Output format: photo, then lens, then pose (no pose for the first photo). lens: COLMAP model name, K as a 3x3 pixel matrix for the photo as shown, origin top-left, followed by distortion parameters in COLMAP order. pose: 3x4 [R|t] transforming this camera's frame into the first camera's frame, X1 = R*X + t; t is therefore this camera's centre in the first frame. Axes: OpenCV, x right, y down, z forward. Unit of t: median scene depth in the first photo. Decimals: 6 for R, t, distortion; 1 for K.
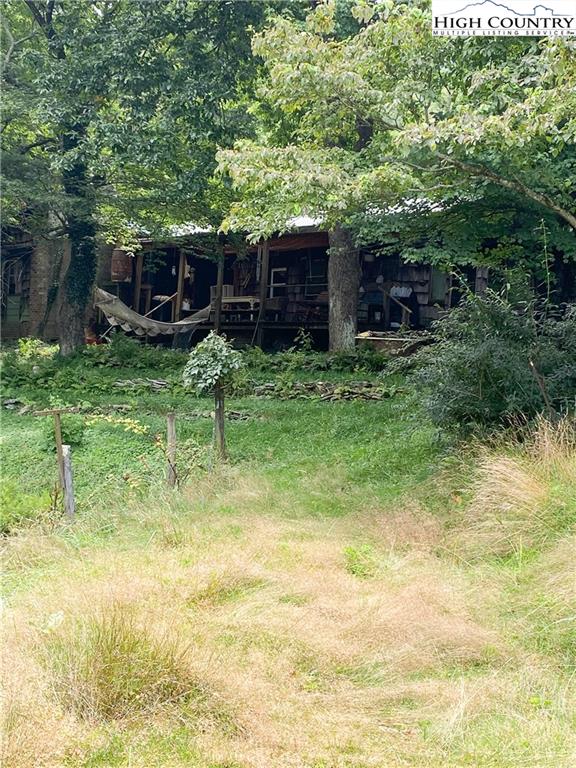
lens RADIAL K [[1104.5, 0, 292.8], [0, 1104.5, 384.2], [0, 0, 1]] dist [0.145275, 0.000000]
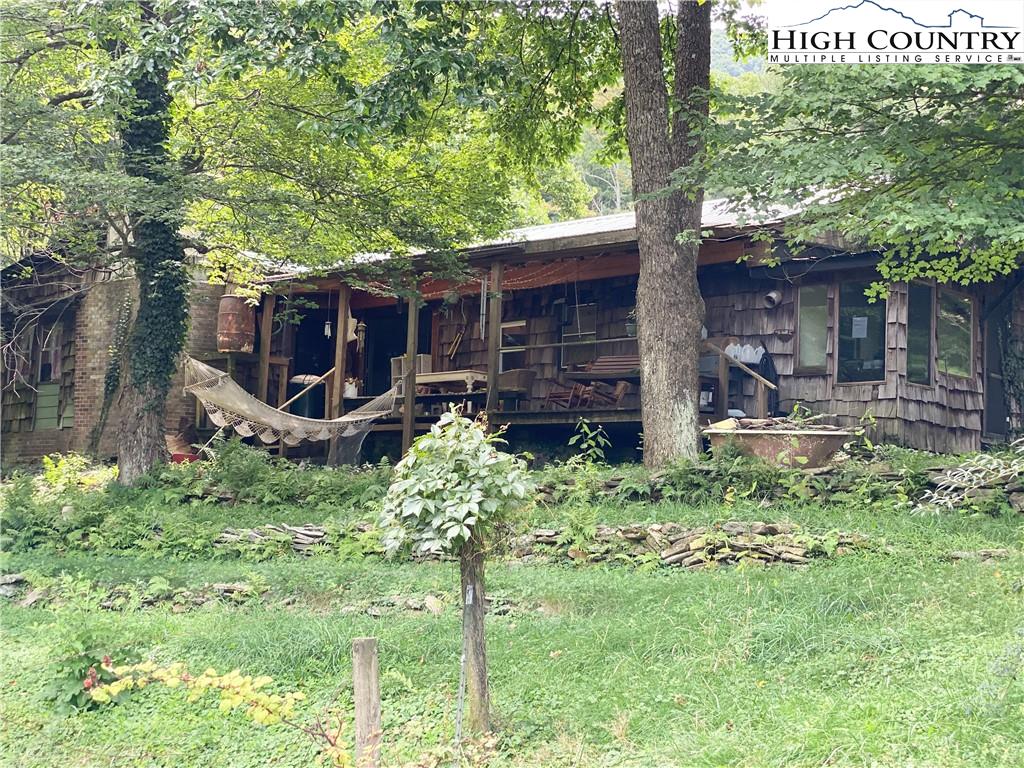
lens RADIAL K [[1593.6, 0, 506.6], [0, 1593.6, 379.6], [0, 0, 1]] dist [0.163092, 0.000000]
pose [[0.999677, -0.022493, 0.011855, -0.032553], [0.023453, 0.995815, -0.088328, -0.003515], [-0.009819, 0.088577, 0.996021, 0.232416]]
